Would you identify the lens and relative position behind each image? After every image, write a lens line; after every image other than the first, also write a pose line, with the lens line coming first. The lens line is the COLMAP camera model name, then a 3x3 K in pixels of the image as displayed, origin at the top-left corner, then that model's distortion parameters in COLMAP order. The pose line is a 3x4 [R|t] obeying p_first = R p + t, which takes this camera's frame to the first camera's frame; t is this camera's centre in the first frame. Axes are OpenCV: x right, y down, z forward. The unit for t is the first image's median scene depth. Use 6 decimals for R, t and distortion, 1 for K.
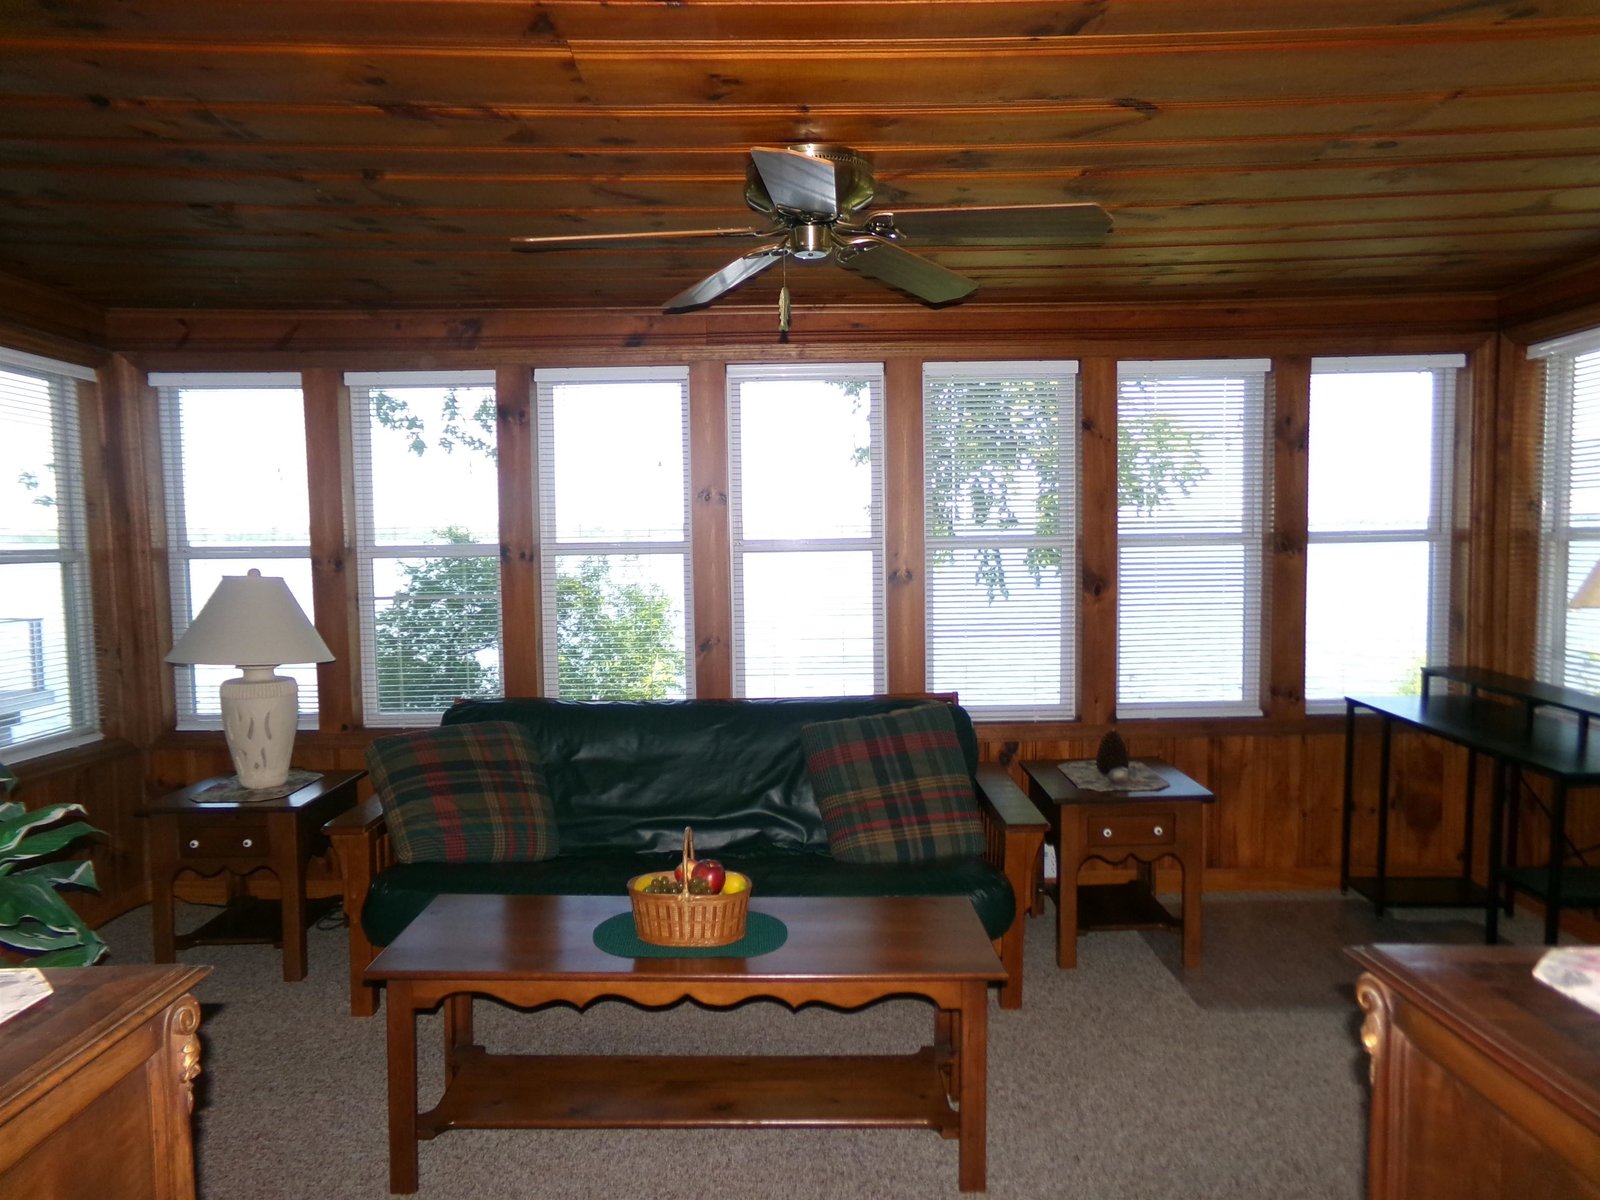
lens RADIAL K [[1105.5, 0, 792.9], [0, 1105.5, 605.0], [0, 0, 1]] dist [-0.063203, 0.108713]
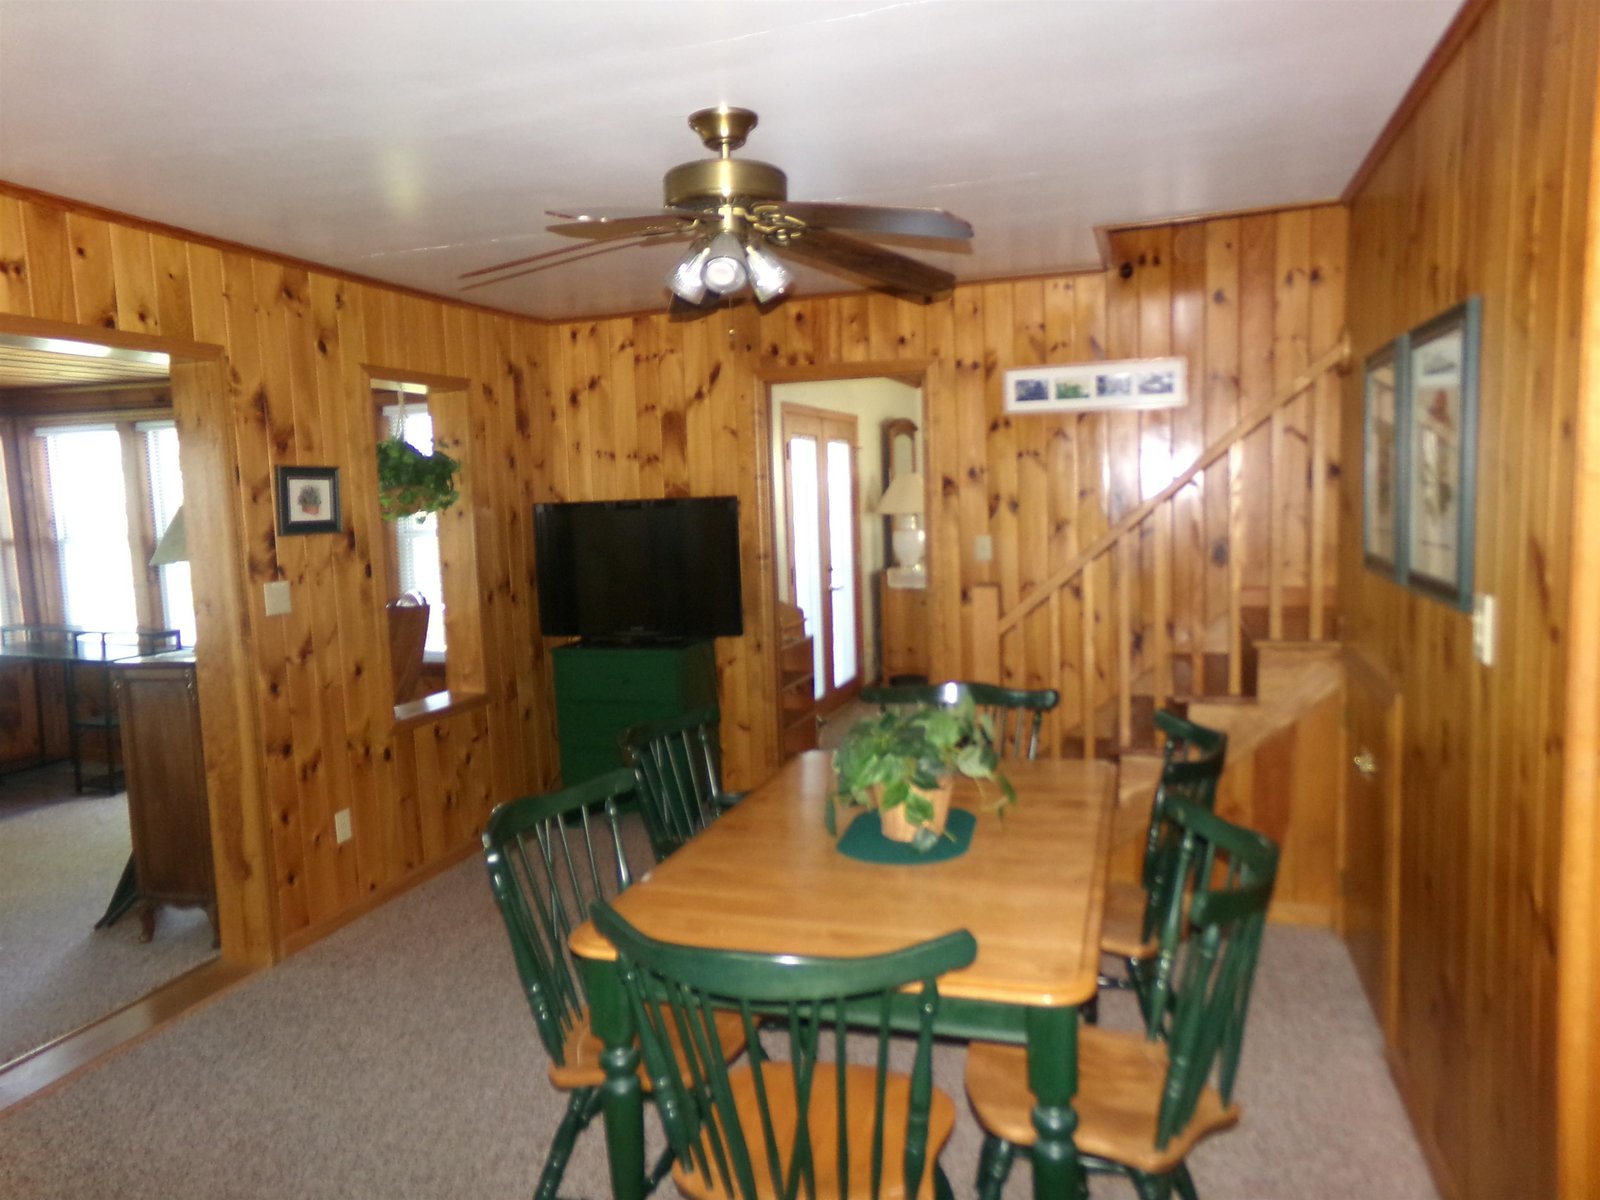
lens RADIAL K [[1105.5, 0, 790.7], [0, 1105.5, 605.5], [0, 0, 1]] dist [-0.063203, 0.108713]
pose [[0.315556, -0.097202, 0.943915, -0.600514], [0.091451, 0.993224, 0.071707, 0.019167], [-0.944490, 0.063694, 0.322307, -0.635280]]
